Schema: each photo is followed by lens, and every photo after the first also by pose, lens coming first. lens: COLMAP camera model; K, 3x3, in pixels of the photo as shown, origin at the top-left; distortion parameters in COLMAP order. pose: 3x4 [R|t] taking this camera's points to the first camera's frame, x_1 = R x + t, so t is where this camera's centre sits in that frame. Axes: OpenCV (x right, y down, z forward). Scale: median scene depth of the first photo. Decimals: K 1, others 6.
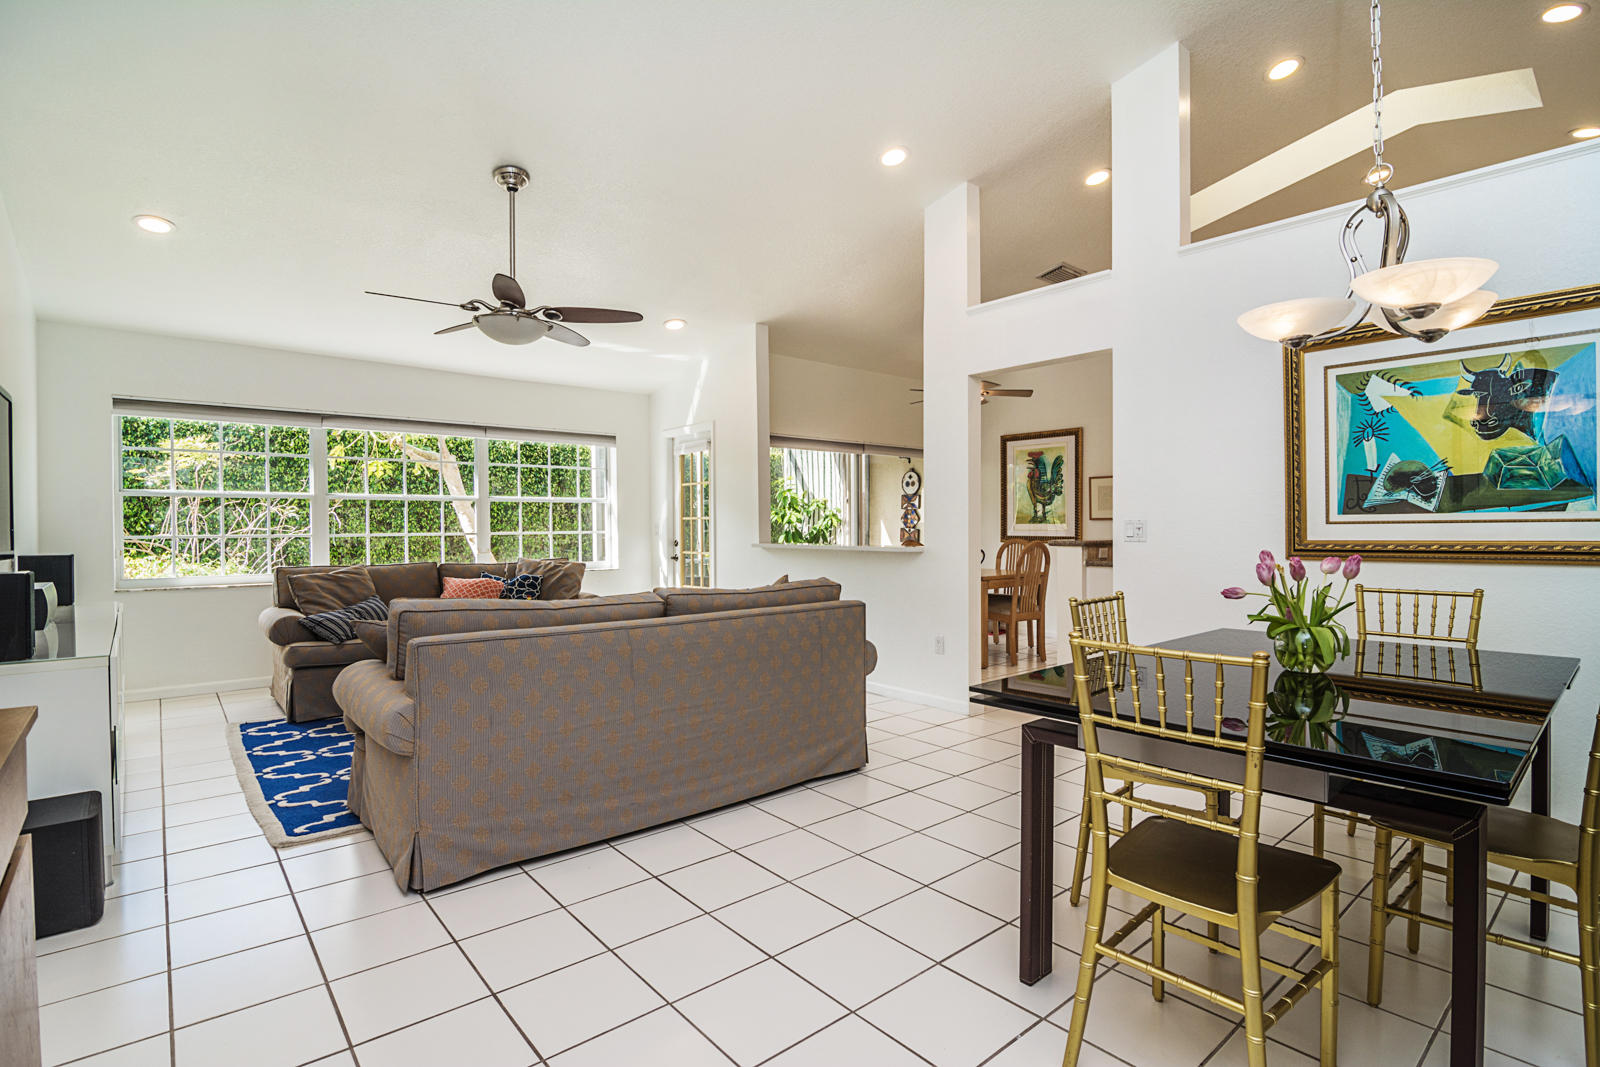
lens RADIAL K [[779.9, 0, 763.9], [0, 779.9, 552.3], [0, 0, 1]] dist [-0.029536, 0.000219]
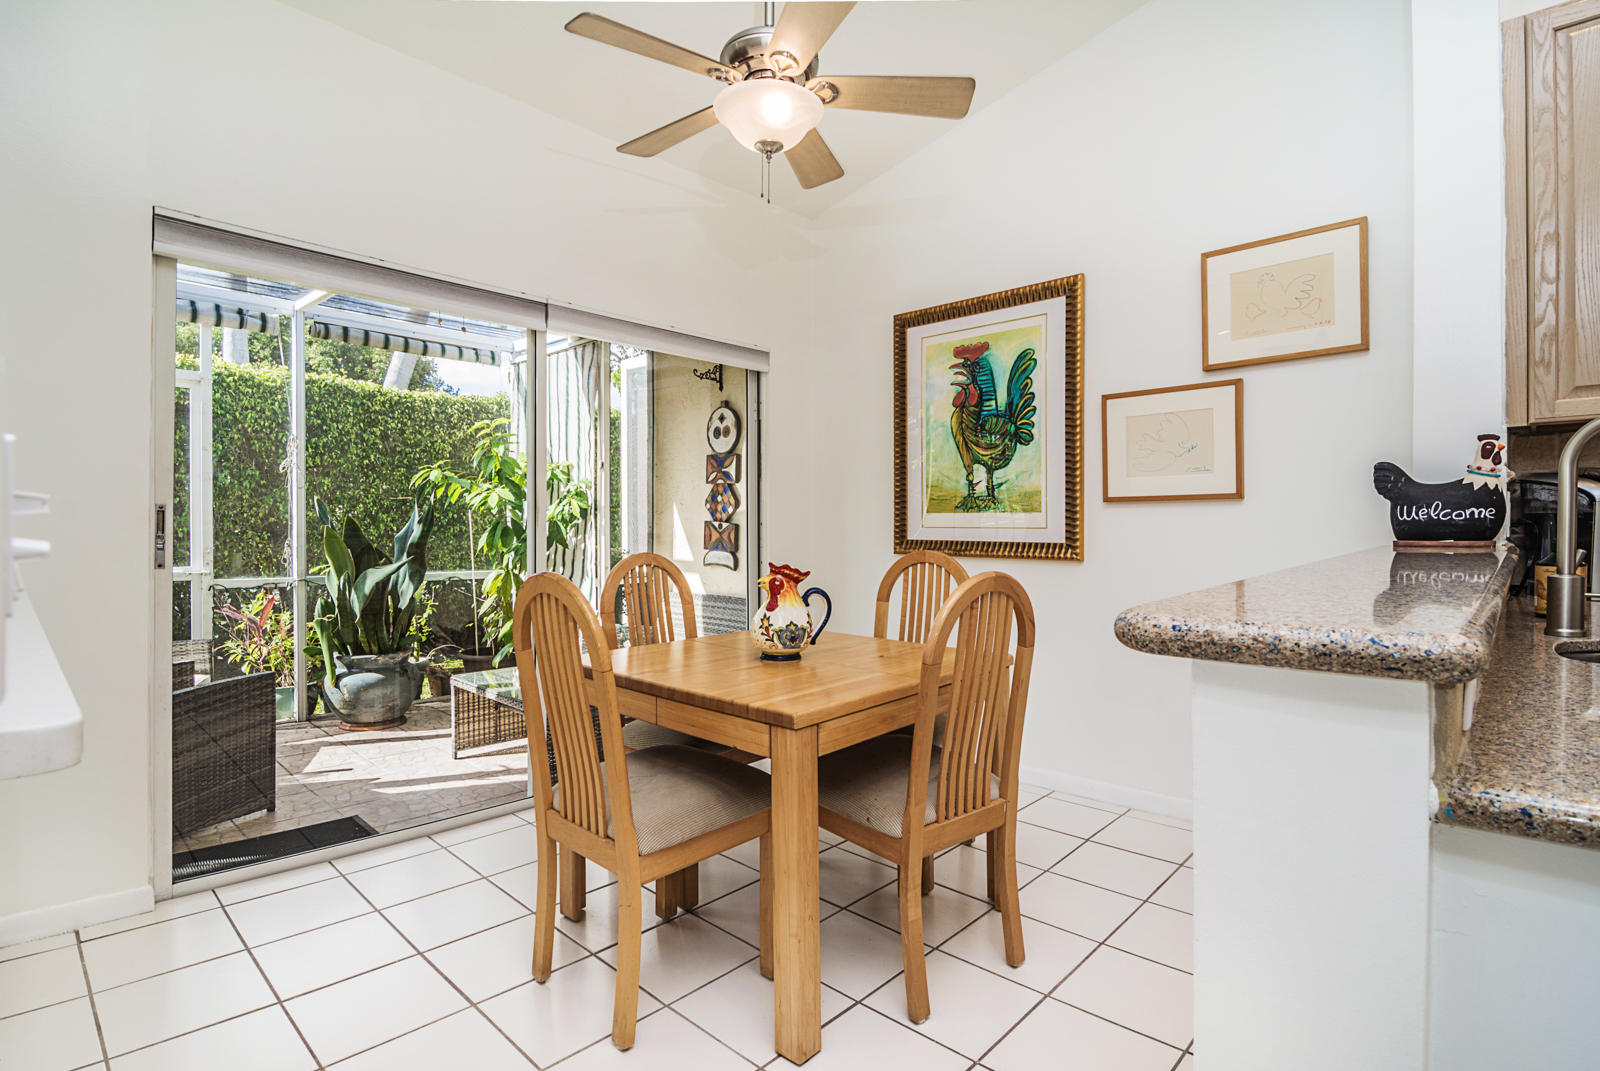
lens RADIAL K [[779.9, 0, 801.2], [0, 779.9, 545.3], [0, 0, 1]] dist [-0.029536, 0.000219]
pose [[0.988482, 0.002610, 0.151318, 0.196723], [-0.002091, 0.999991, -0.003592, -0.017058], [-0.151326, 0.003234, 0.988479, 0.603879]]
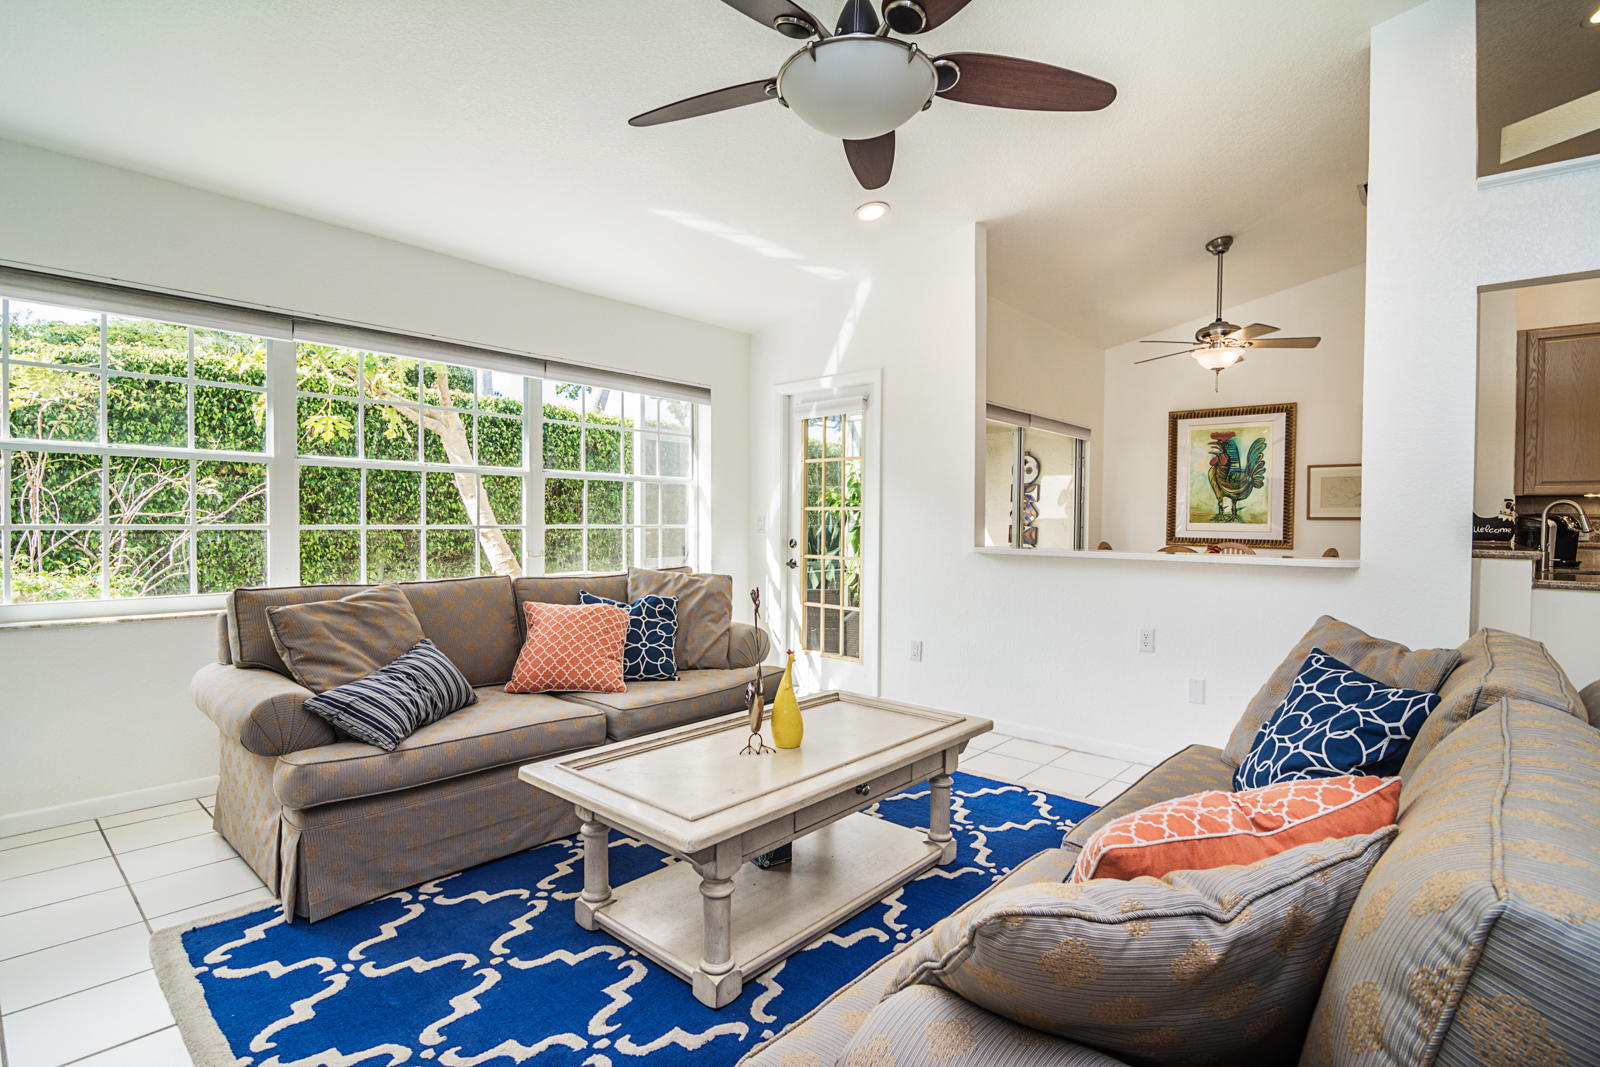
lens RADIAL K [[779.9, 0, 772.2], [0, 779.9, 561.9], [0, 0, 1]] dist [-0.029536, 0.000219]
pose [[0.988001, 0.005771, 0.154342, -0.236877], [-0.009042, 0.999749, 0.020497, -0.008791], [-0.154185, -0.021646, 0.987805, 0.291071]]
